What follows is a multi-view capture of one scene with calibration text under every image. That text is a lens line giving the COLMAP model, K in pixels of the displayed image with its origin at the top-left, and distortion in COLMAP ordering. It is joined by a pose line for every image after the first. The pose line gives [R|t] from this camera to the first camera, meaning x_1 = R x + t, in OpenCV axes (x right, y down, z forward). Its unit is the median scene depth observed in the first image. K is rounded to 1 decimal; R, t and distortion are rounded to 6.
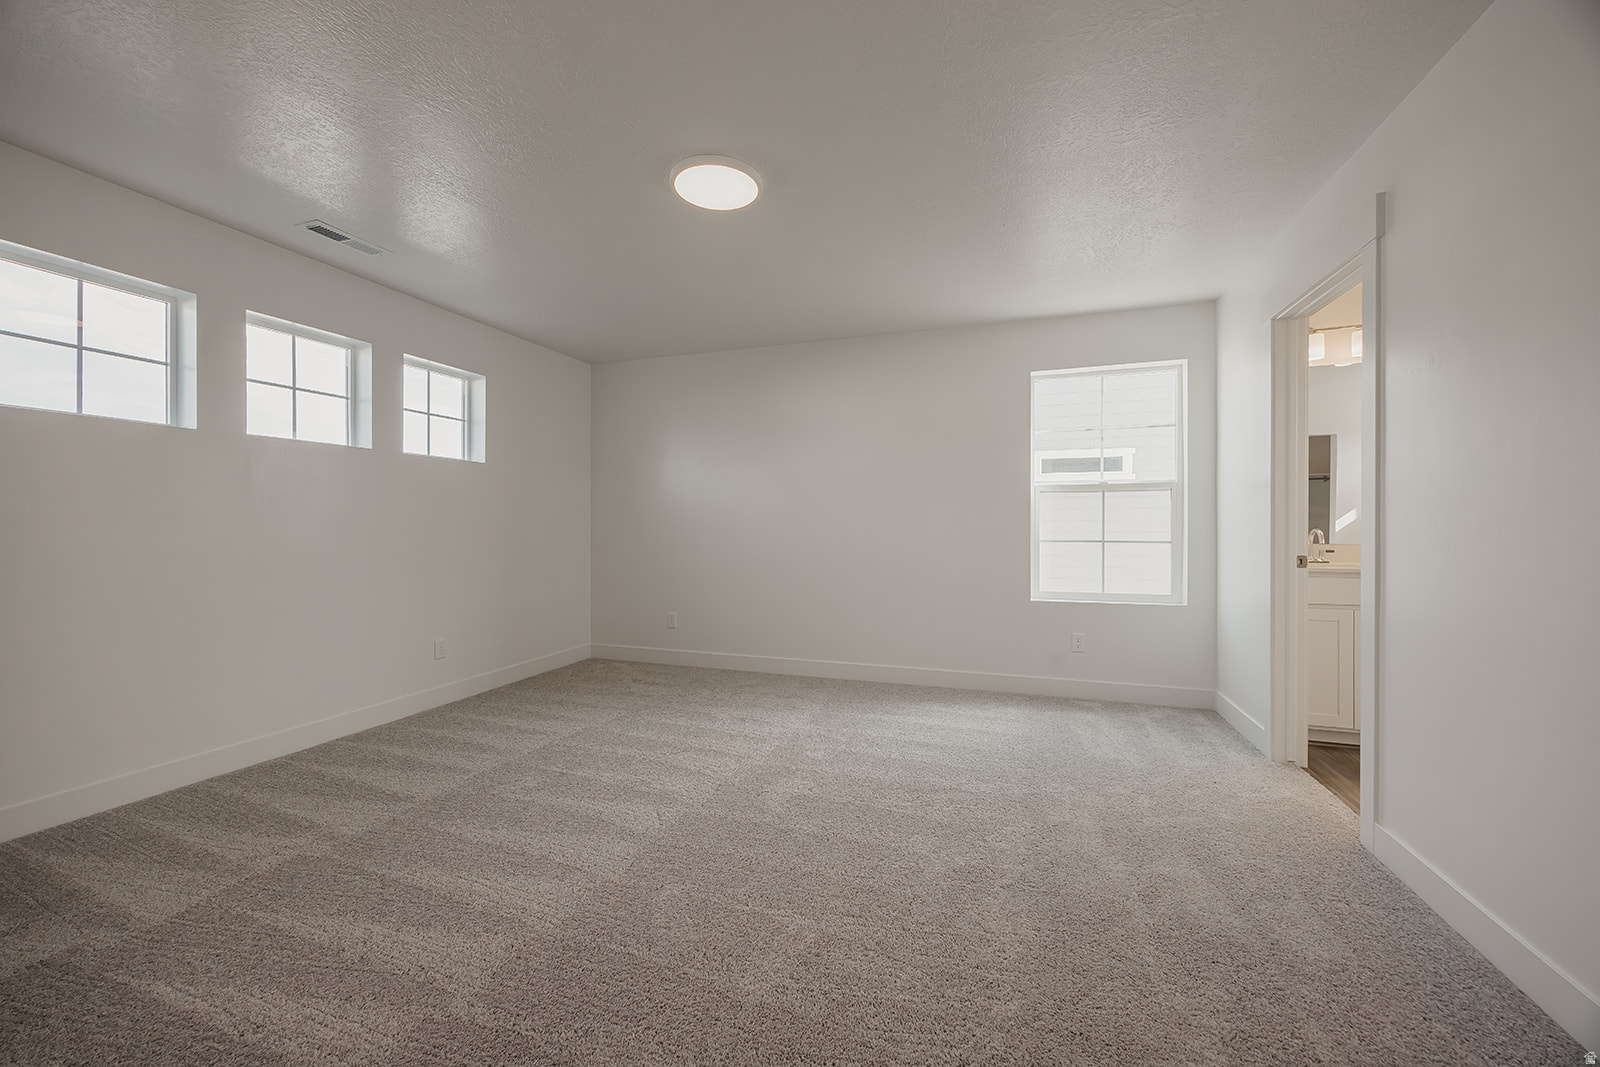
lens RADIAL K [[623.6, 0, 800.5], [0, 623.6, 531.8], [0, 0, 1]] dist [0.000531, -0.000300]
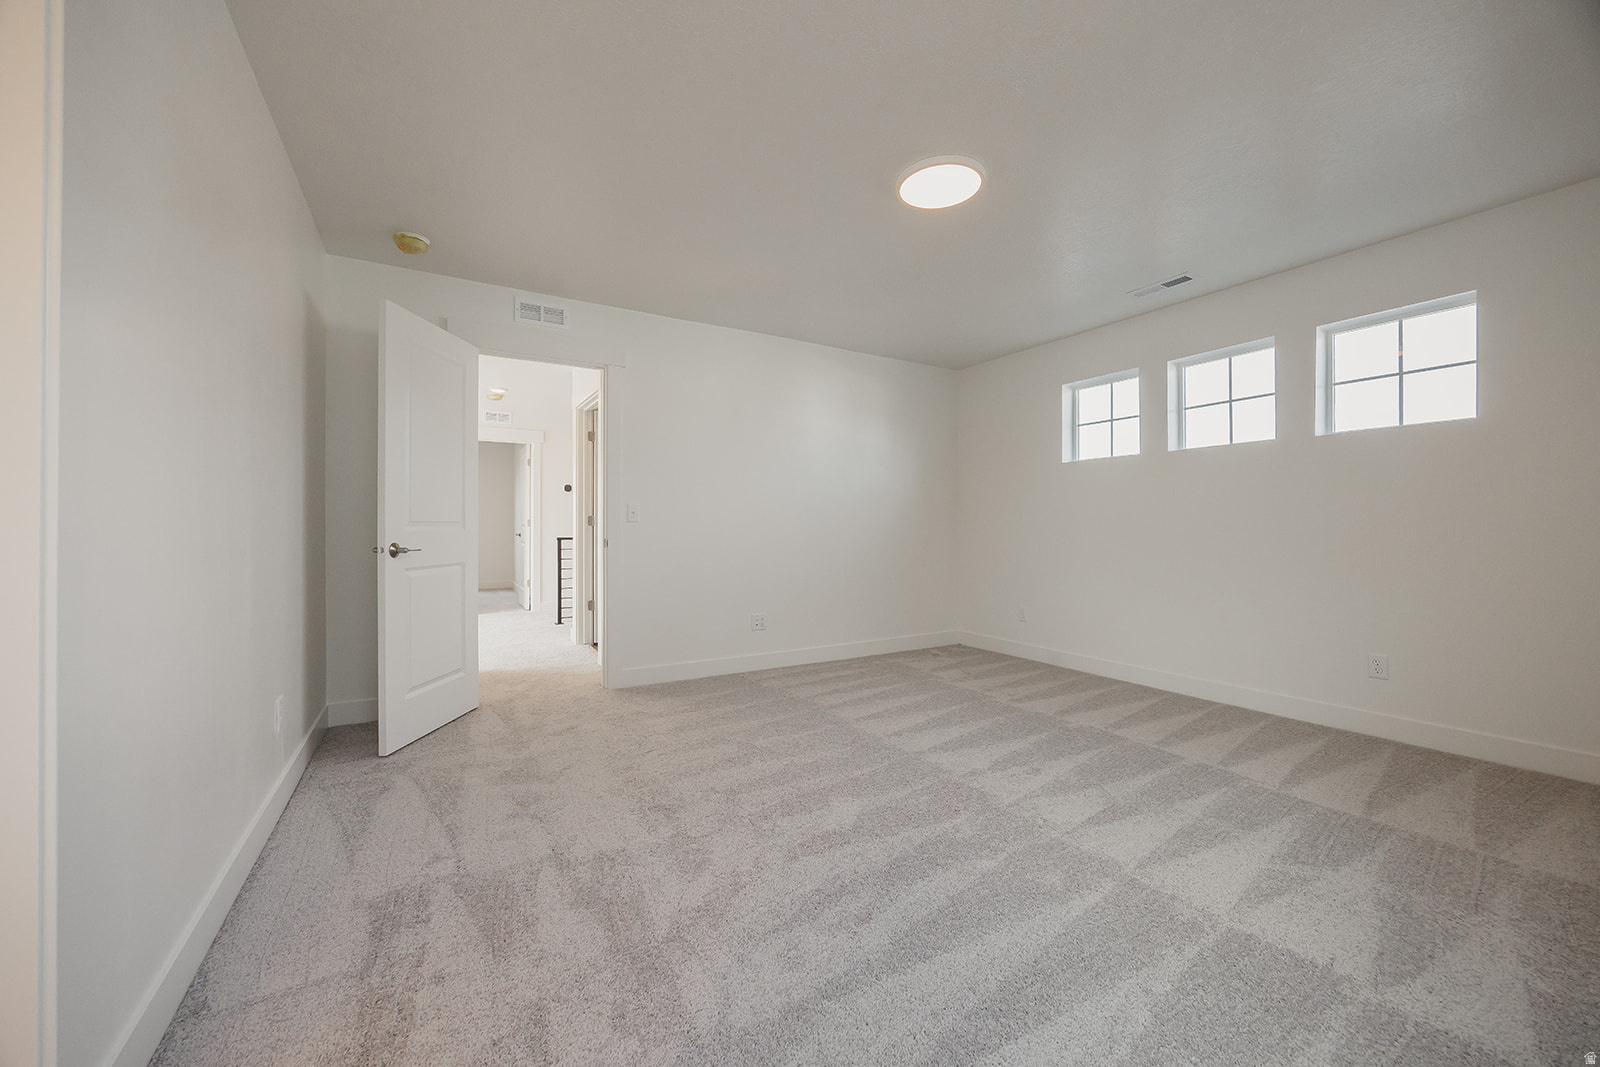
lens RADIAL K [[623.6, 0, 801.0], [0, 623.6, 531.8], [0, 0, 1]] dist [0.000531, -0.000300]
pose [[-0.653300, -0.010349, -0.757029, 0.571276], [-0.011966, 0.999923, -0.003343, 0.027998], [0.757005, 0.006875, -0.653373, 1.072893]]
